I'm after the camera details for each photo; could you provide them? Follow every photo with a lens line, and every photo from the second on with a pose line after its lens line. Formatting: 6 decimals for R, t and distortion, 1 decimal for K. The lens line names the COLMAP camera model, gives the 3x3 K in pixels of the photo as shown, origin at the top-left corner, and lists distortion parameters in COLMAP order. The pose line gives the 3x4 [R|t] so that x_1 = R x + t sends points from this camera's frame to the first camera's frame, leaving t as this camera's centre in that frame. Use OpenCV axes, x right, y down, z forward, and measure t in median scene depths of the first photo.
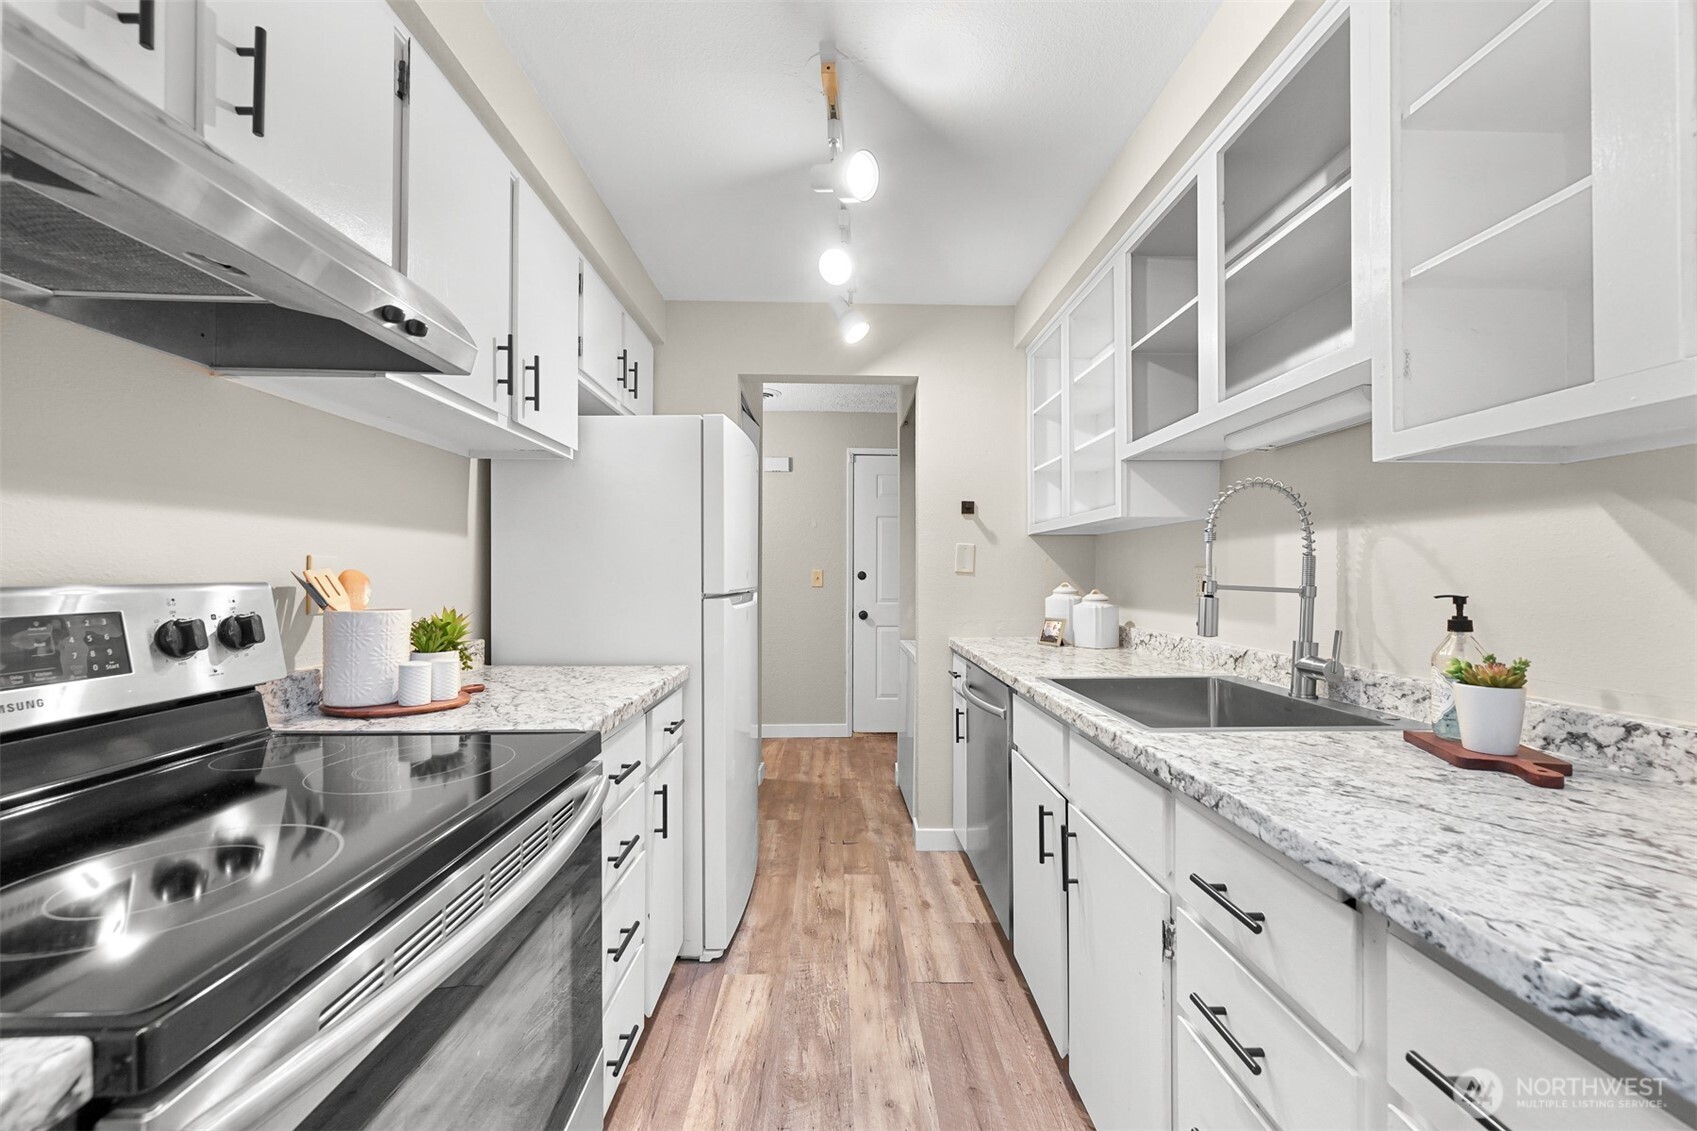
lens RADIAL K [[680.4, 0, 859.6], [0, 680.4, 570.7], [0, 0, 1]] dist [0.000205, 0.000439]
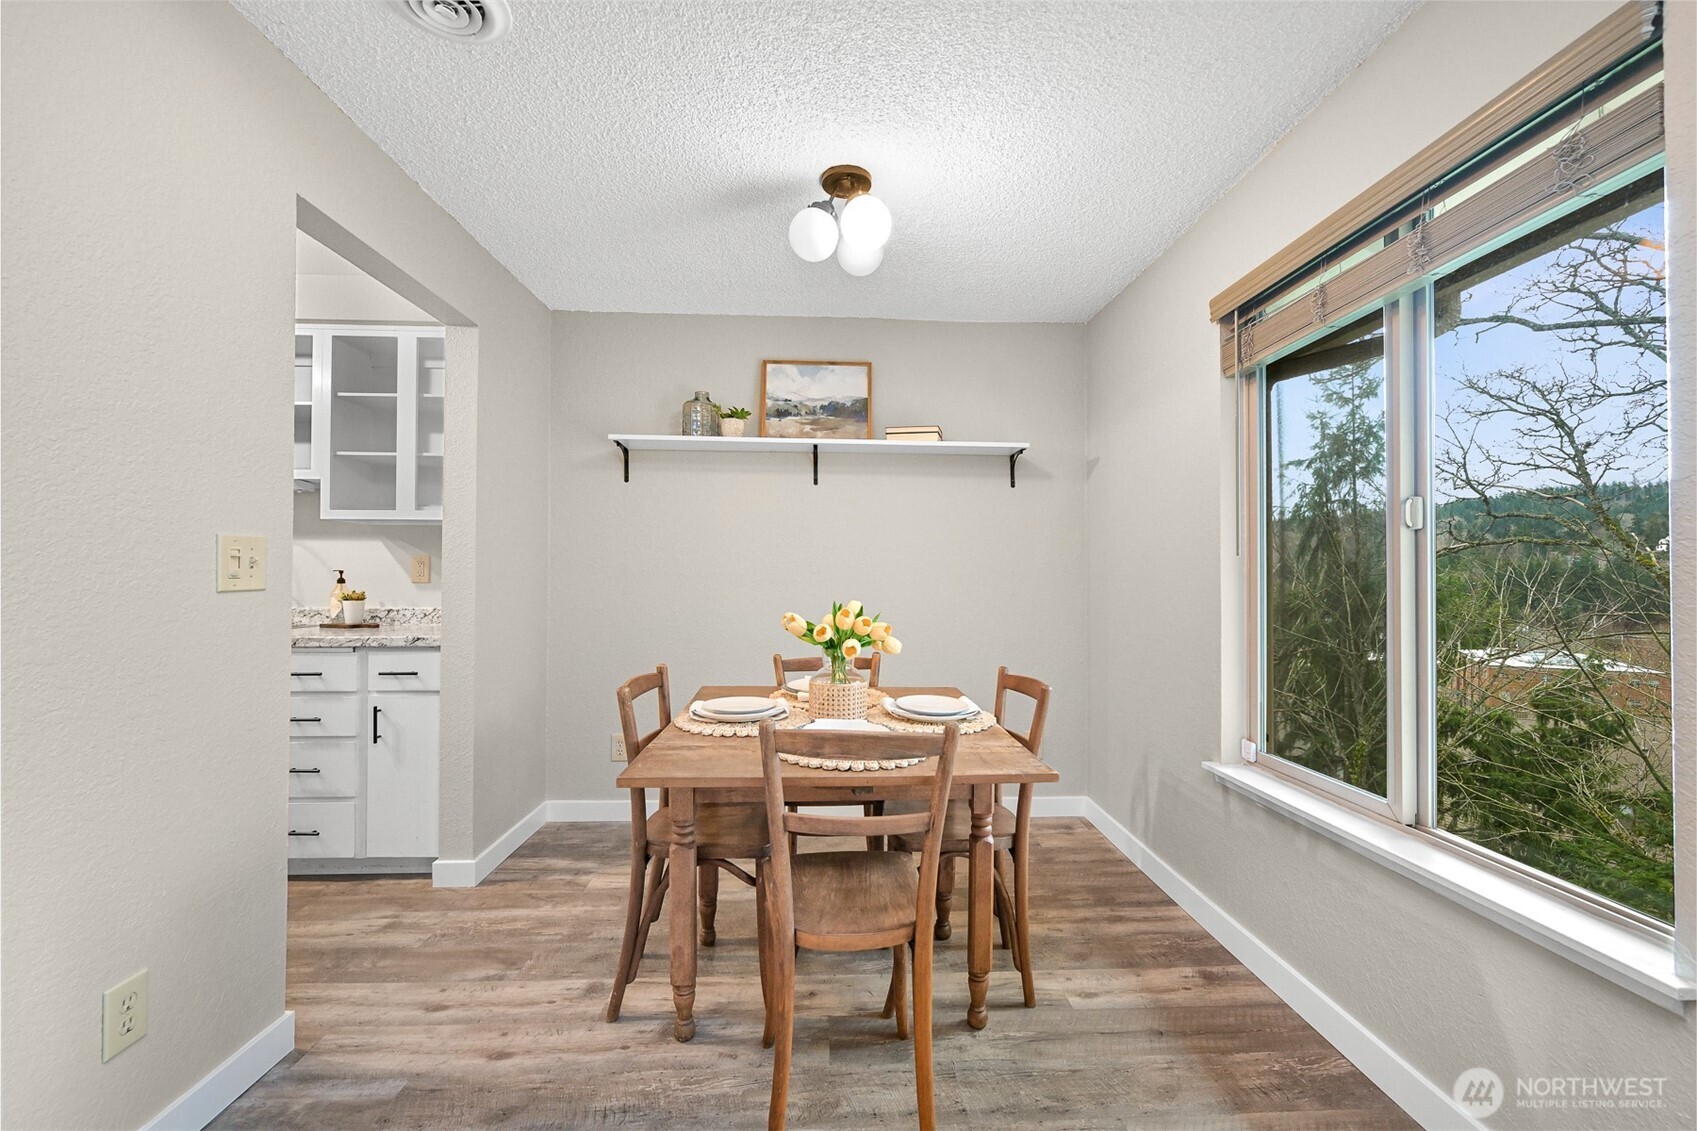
lens RADIAL K [[683.1, 0, 848.5], [0, 683.1, 565.5], [0, 0, 1]] dist [-0.008869, -0.000043]
pose [[-0.000275, 0.011022, 0.999939, -1.303732], [-0.009747, 0.999892, -0.011024, 0.019583], [-0.999952, -0.009749, -0.000167, -0.730322]]
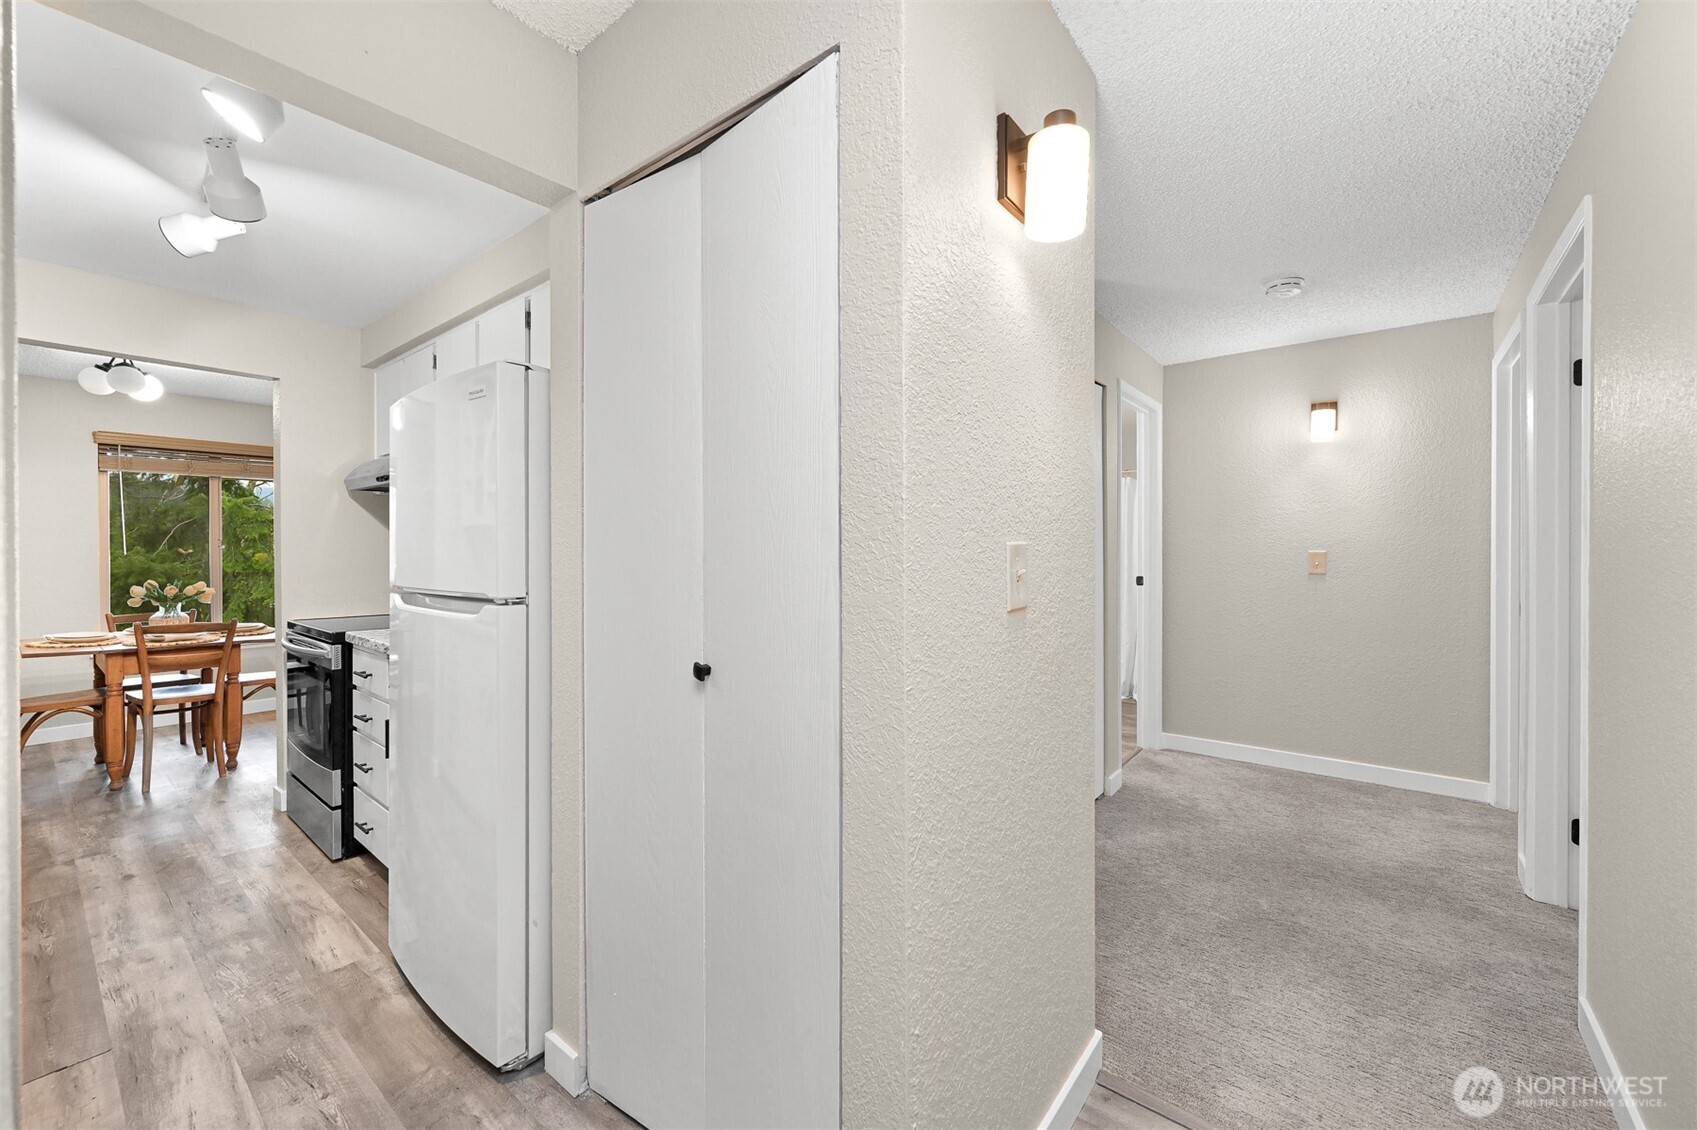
lens RADIAL K [[673.8, 0, 859.7], [0, 673.8, 558.6], [0, 0, 1]] dist [-0.000175, 0.000773]
pose [[-0.654091, 0.005422, -0.756396, 0.126513], [0.003373, 0.999985, 0.004252, -0.012355], [0.756408, 0.000230, -0.654100, 2.871747]]
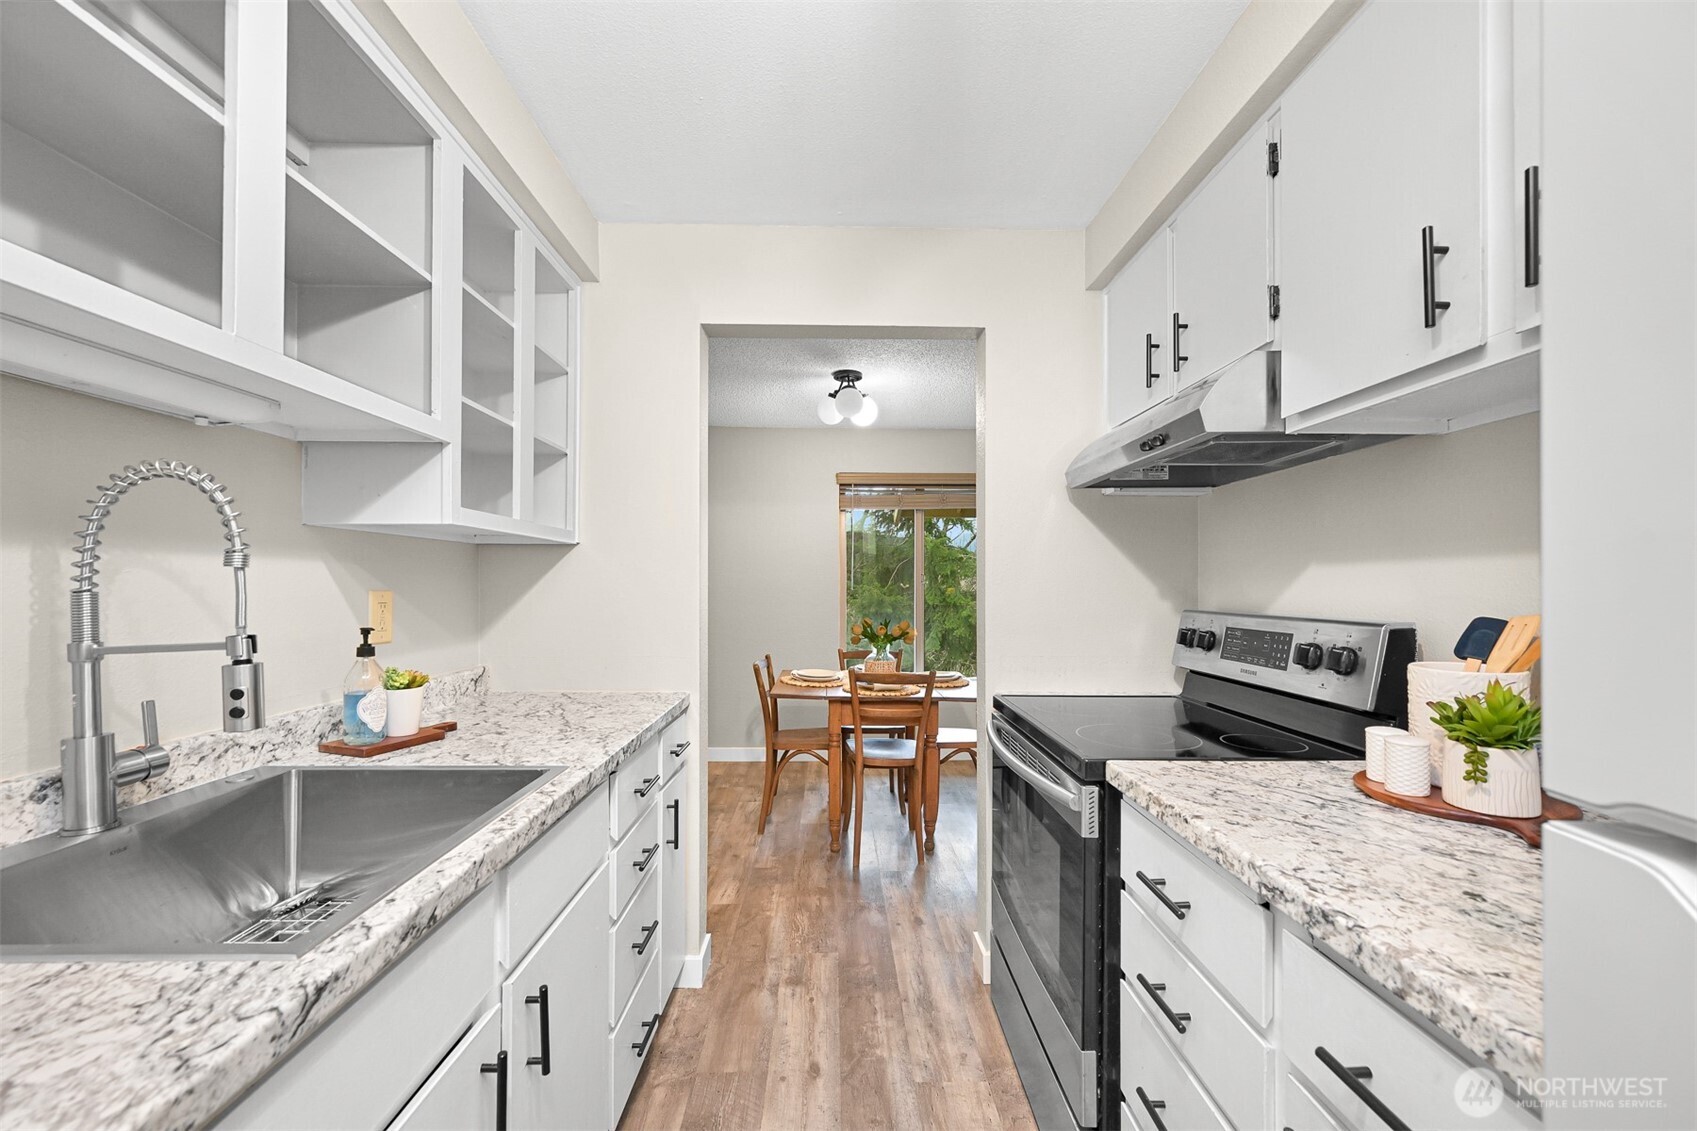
lens RADIAL K [[680.4, 0, 859.6], [0, 680.4, 570.7], [0, 0, 1]] dist [0.000205, 0.000439]
pose [[-0.999993, -0.003656, -0.001127, -0.015923], [-0.003624, 0.999620, -0.027319, -0.026103], [0.001227, -0.027315, -0.999626, 1.593735]]
